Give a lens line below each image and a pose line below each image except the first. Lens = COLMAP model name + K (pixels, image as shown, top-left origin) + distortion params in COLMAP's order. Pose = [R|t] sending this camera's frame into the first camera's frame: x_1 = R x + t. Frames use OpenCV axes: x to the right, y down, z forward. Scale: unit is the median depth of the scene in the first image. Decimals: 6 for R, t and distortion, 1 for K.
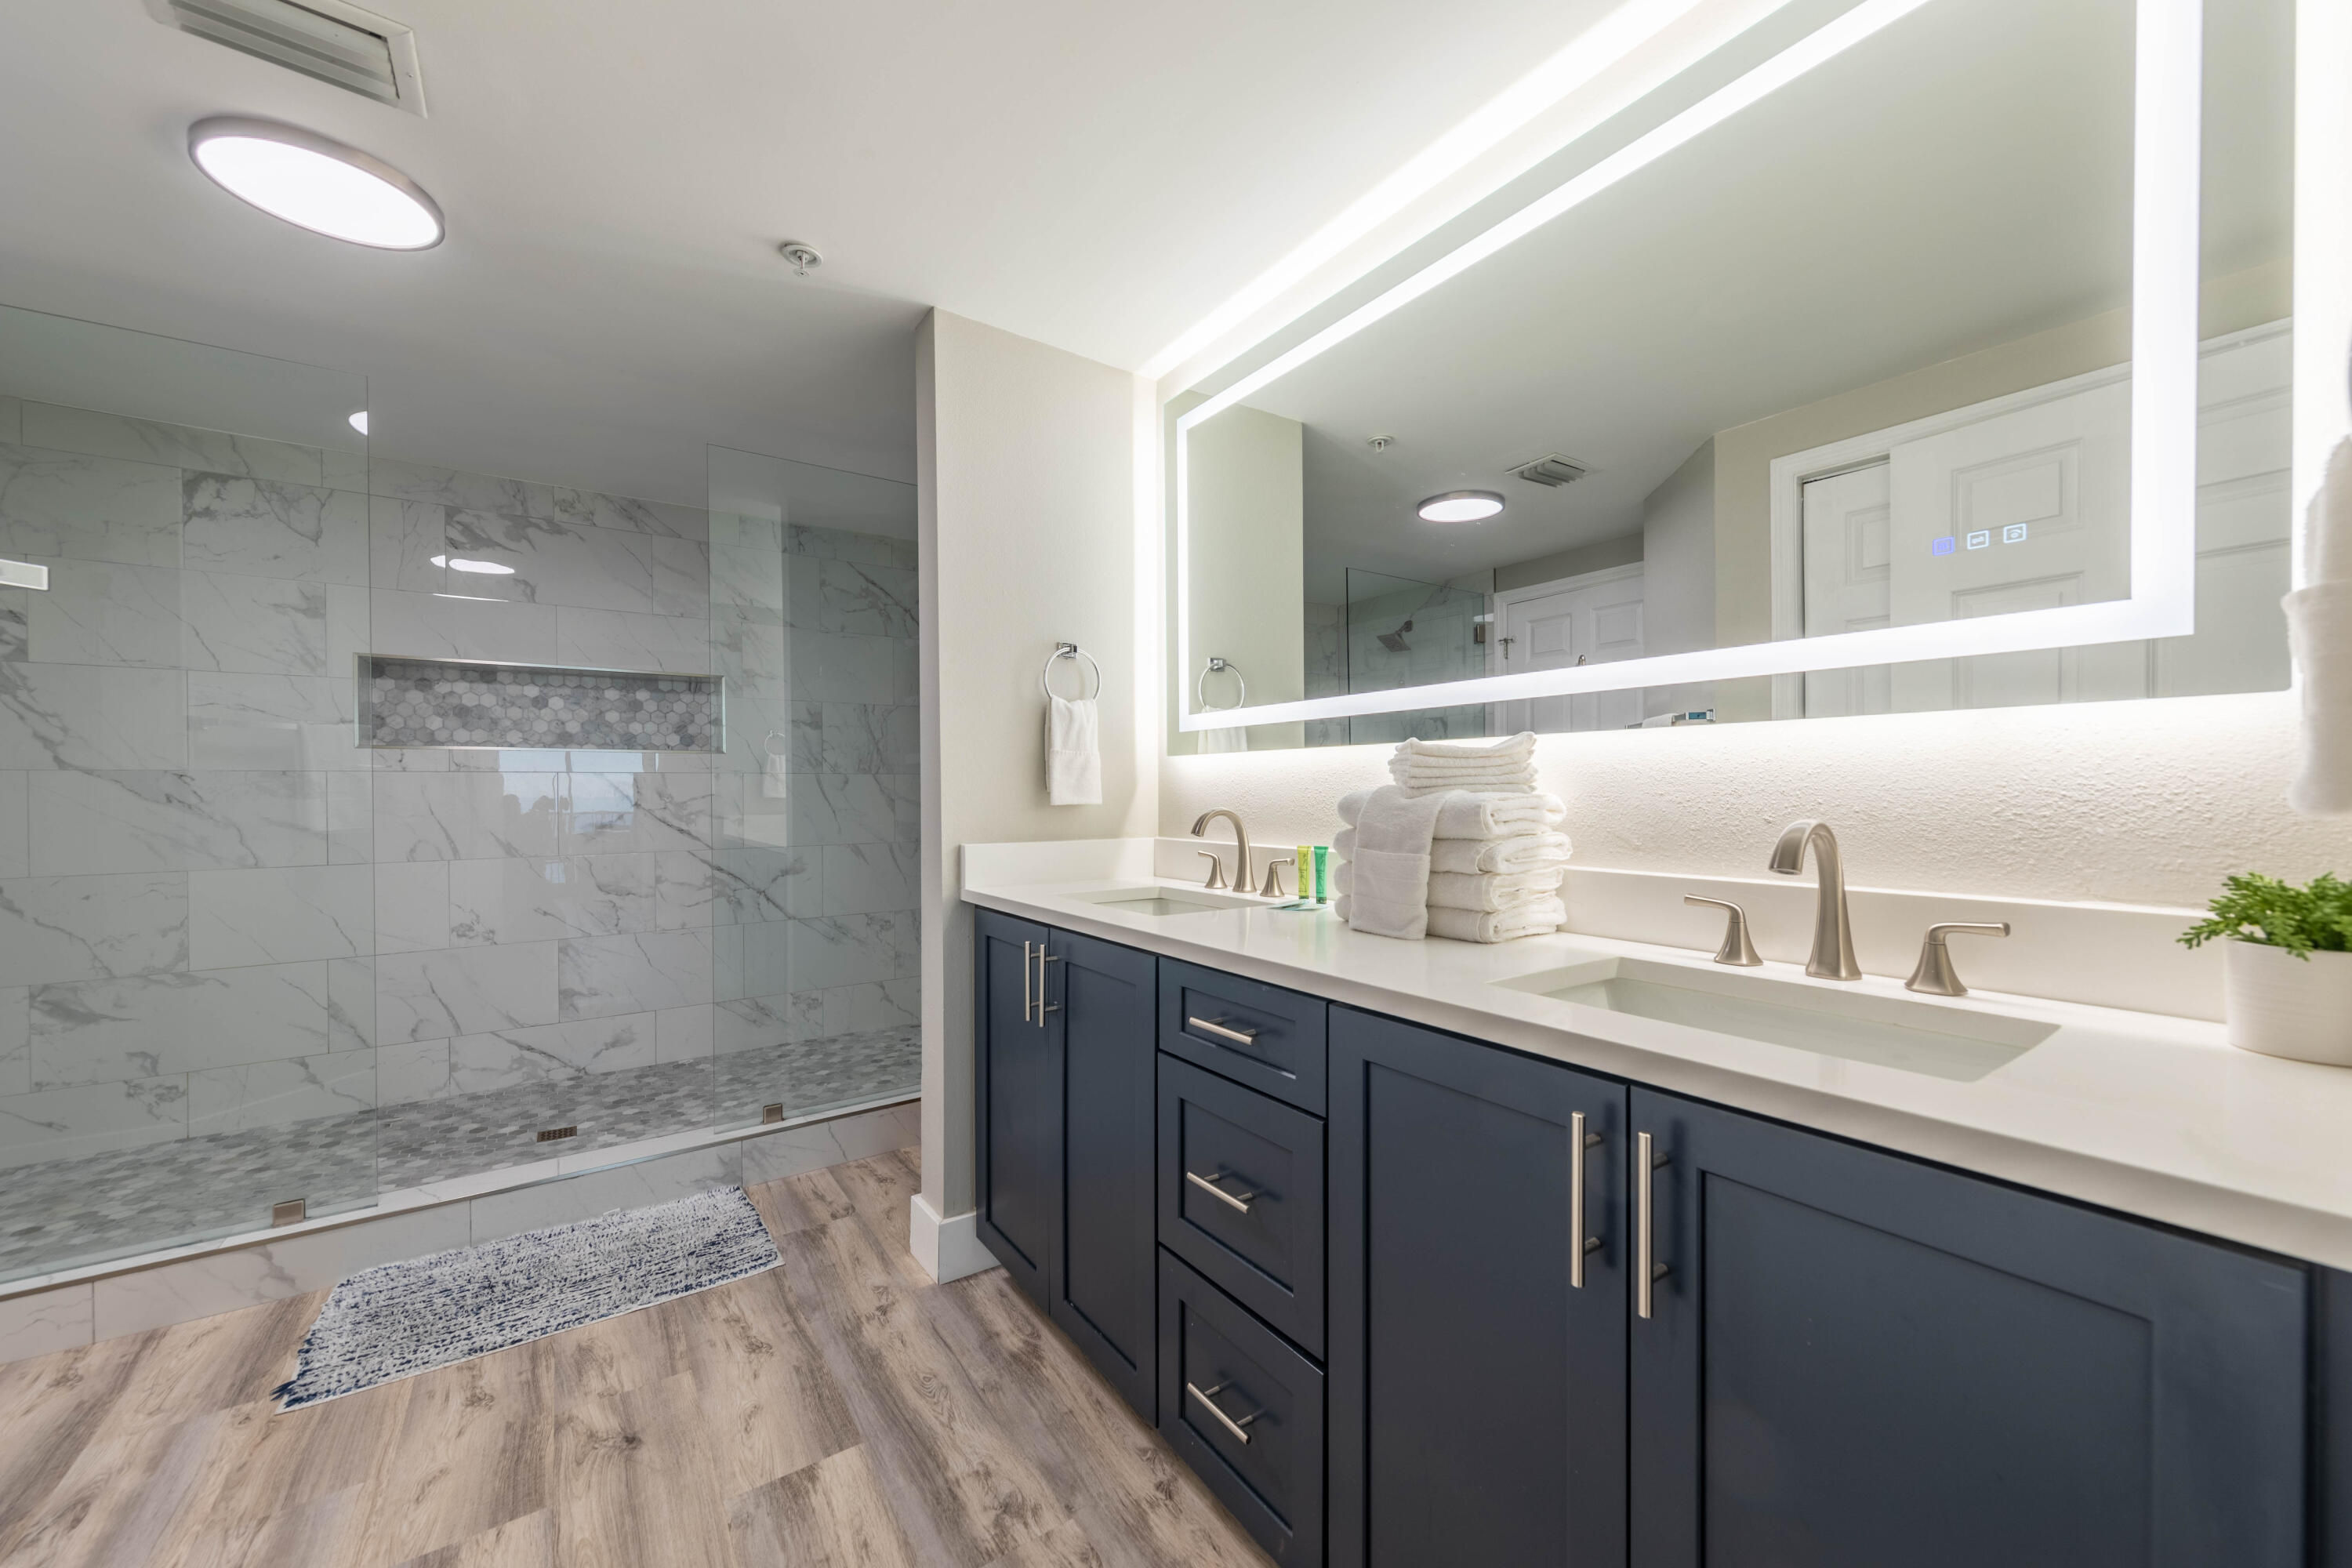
lens RADIAL K [[893.5, 0, 1176.0], [0, 893.5, 784.0], [0, 0, 1]] dist [0.002472, 0.000272]
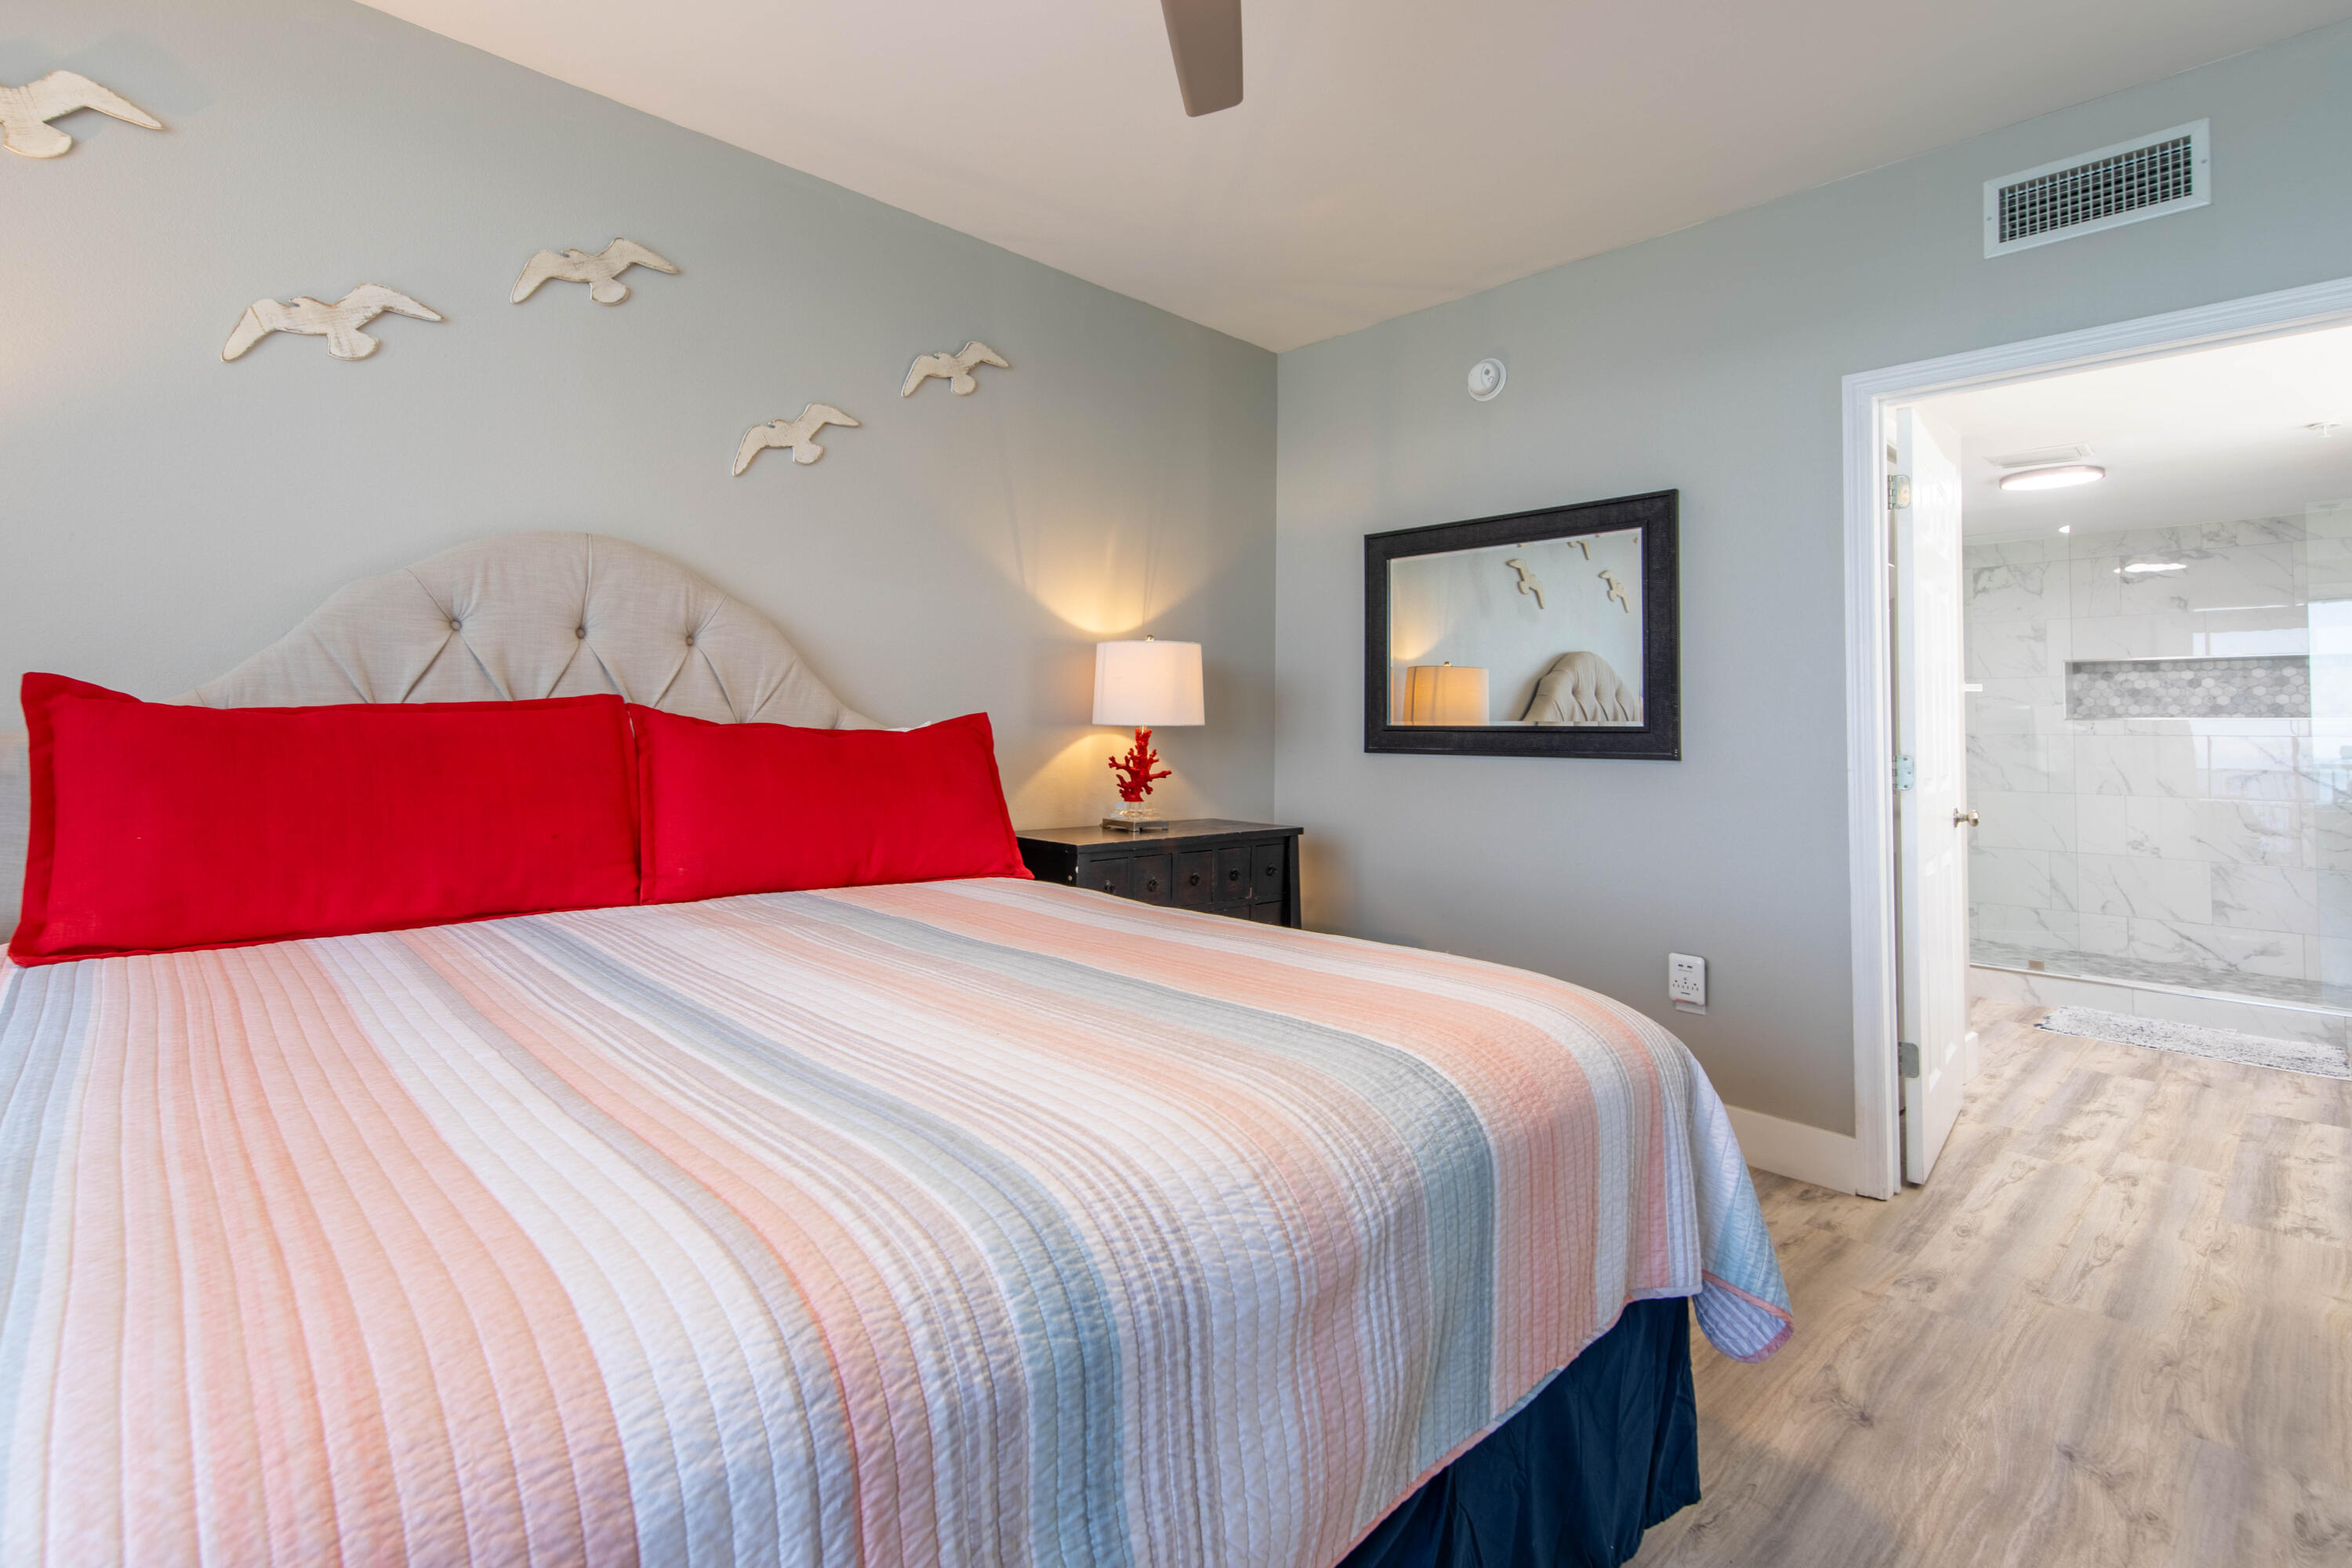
lens RADIAL K [[1109.2, 0, 1177.5], [0, 1109.2, 701.6], [0, 0, 1]] dist [0.005314, 0.000859]
pose [[0.157881, -0.023792, -0.987171, 0.727775], [-0.008742, 0.999637, -0.025491, -0.008291], [0.987419, 0.012654, 0.157616, -0.800944]]
